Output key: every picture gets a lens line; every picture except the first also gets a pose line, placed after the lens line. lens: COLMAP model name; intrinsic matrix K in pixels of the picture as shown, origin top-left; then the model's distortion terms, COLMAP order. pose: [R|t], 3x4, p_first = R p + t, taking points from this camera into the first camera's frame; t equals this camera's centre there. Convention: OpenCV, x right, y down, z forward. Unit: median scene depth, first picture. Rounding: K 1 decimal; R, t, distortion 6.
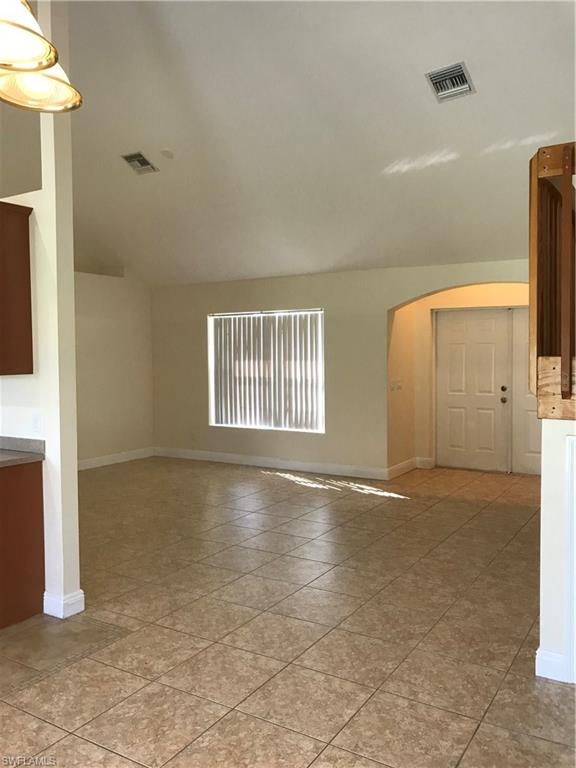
lens RADIAL K [[632.1, 0, 288.0], [0, 632.1, 384.0], [0, 0, 1]] dist [0.077910, -0.089805]
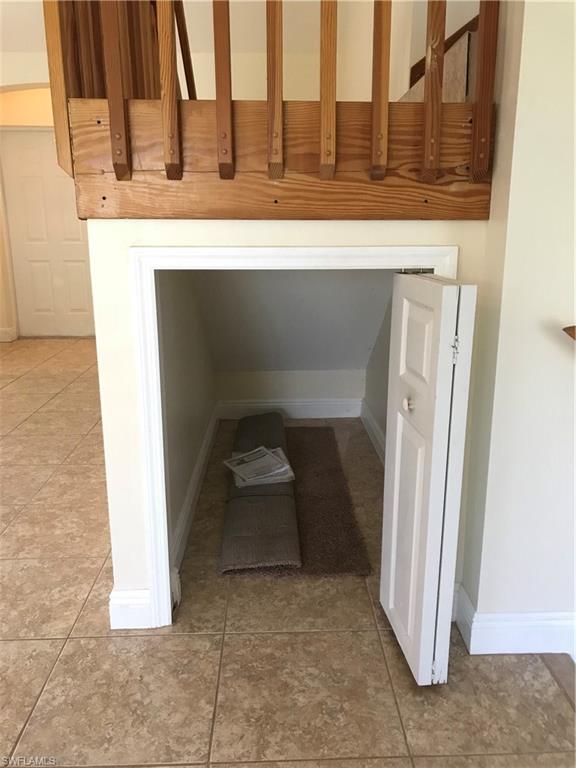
lens RADIAL K [[632.1, 0, 288.0], [0, 632.1, 384.0], [0, 0, 1]] dist [0.077910, -0.089805]
pose [[0.837016, -0.129464, 0.531643, 0.226610], [0.021657, 0.978683, 0.204230, 0.084524], [-0.546750, -0.159430, 0.821977, 0.416567]]
